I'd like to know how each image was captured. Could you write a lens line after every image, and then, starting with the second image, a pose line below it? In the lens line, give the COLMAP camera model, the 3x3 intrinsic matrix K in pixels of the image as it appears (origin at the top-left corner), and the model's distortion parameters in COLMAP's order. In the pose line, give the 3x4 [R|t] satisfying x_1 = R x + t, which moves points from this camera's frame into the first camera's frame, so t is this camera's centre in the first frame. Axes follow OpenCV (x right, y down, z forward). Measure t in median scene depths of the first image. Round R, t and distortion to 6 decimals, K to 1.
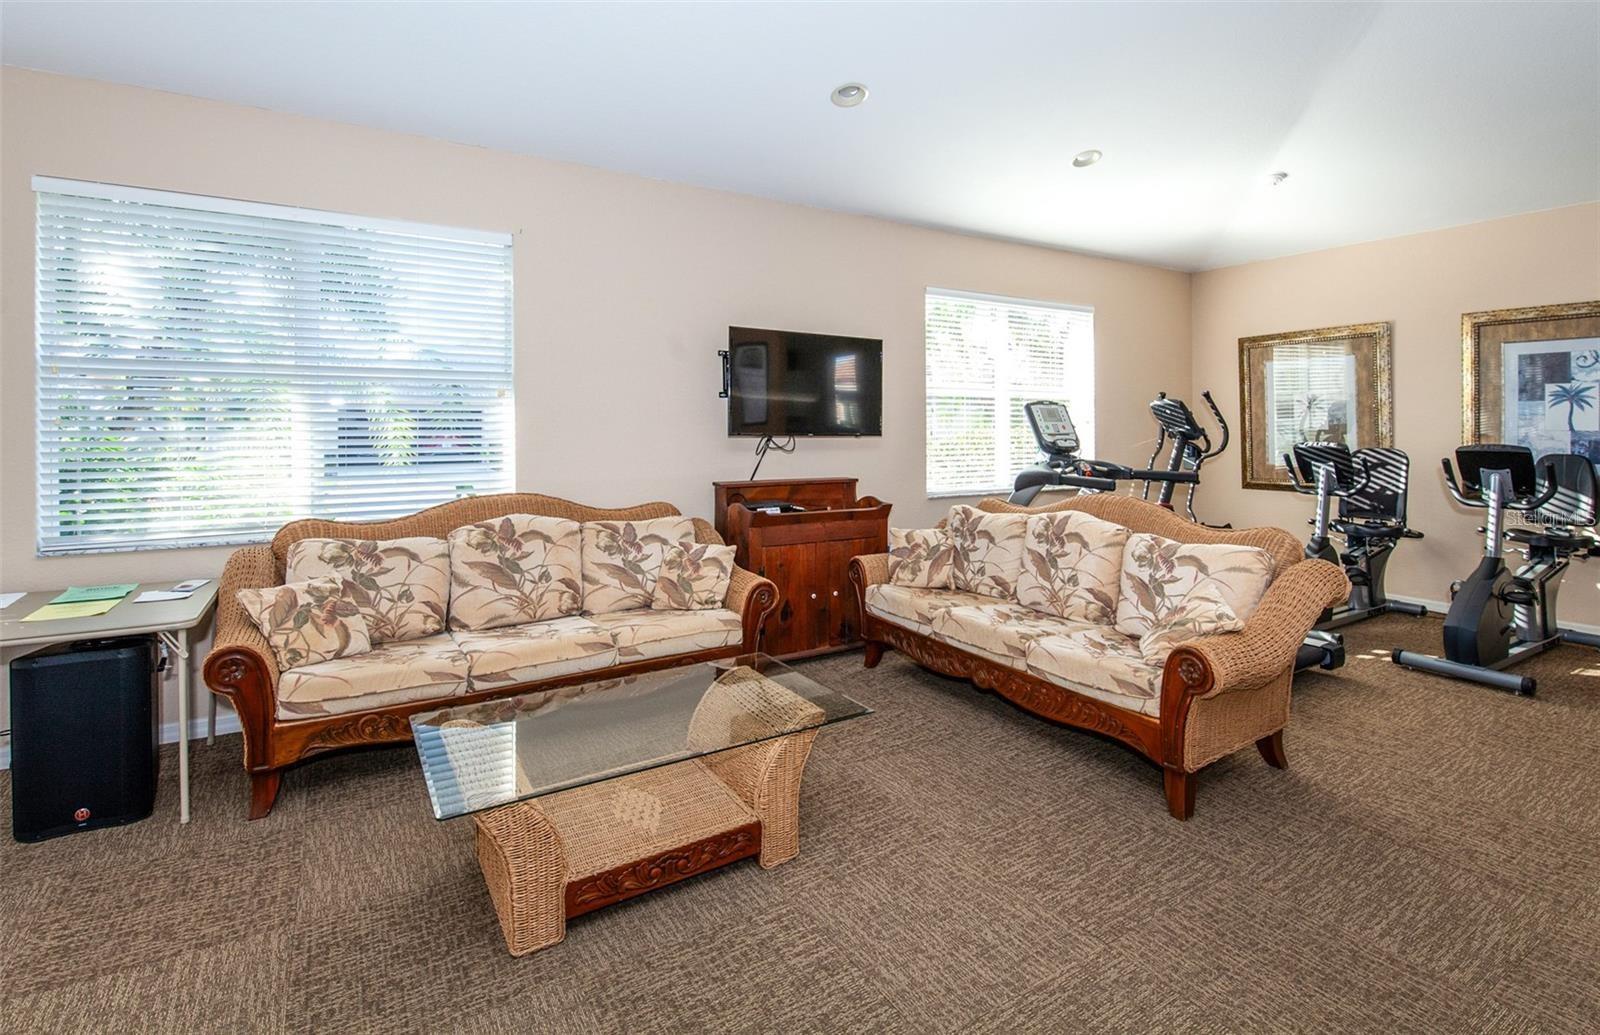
lens RADIAL K [[757.9, 0, 761.4], [0, 757.9, 432.4], [0, 0, 1]] dist [-0.000475, -0.001012]
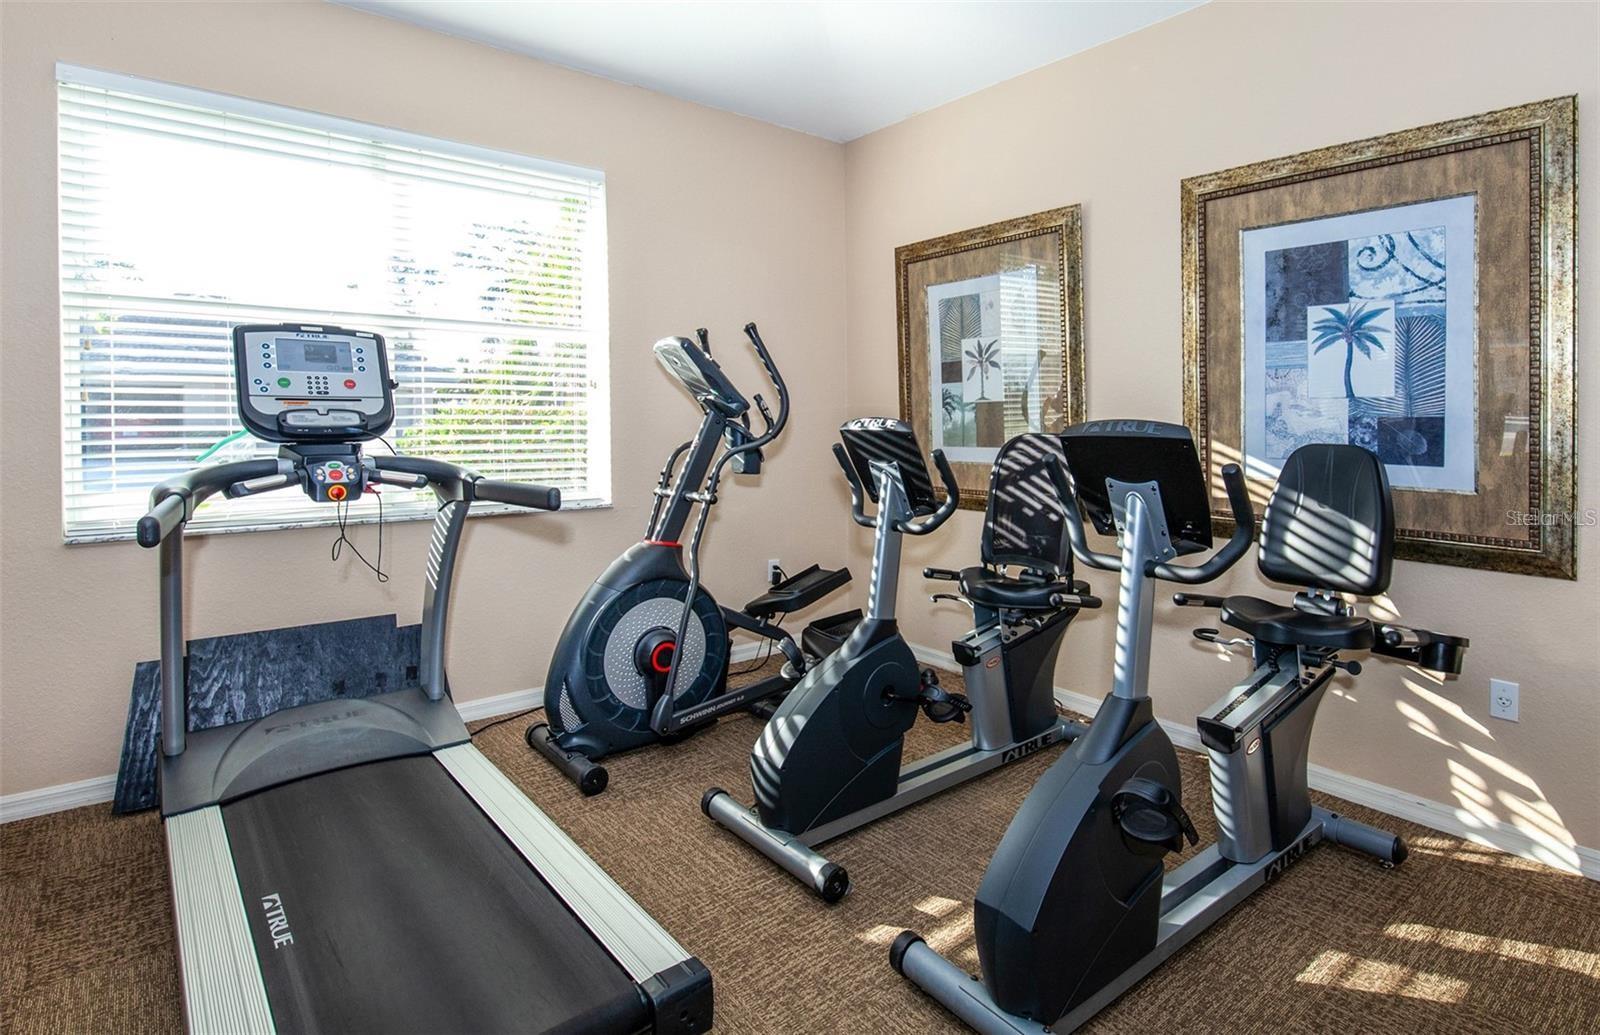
lens RADIAL K [[839.2, 0, 799.6], [0, 839.2, 417.2], [0, 0, 1]] dist [0.035255, 0.000134]
pose [[0.988245, 0.005310, 0.152785, 0.601751], [-0.004608, 0.999977, -0.004953, 0.014845], [-0.152808, 0.004191, 0.988247, 0.478584]]
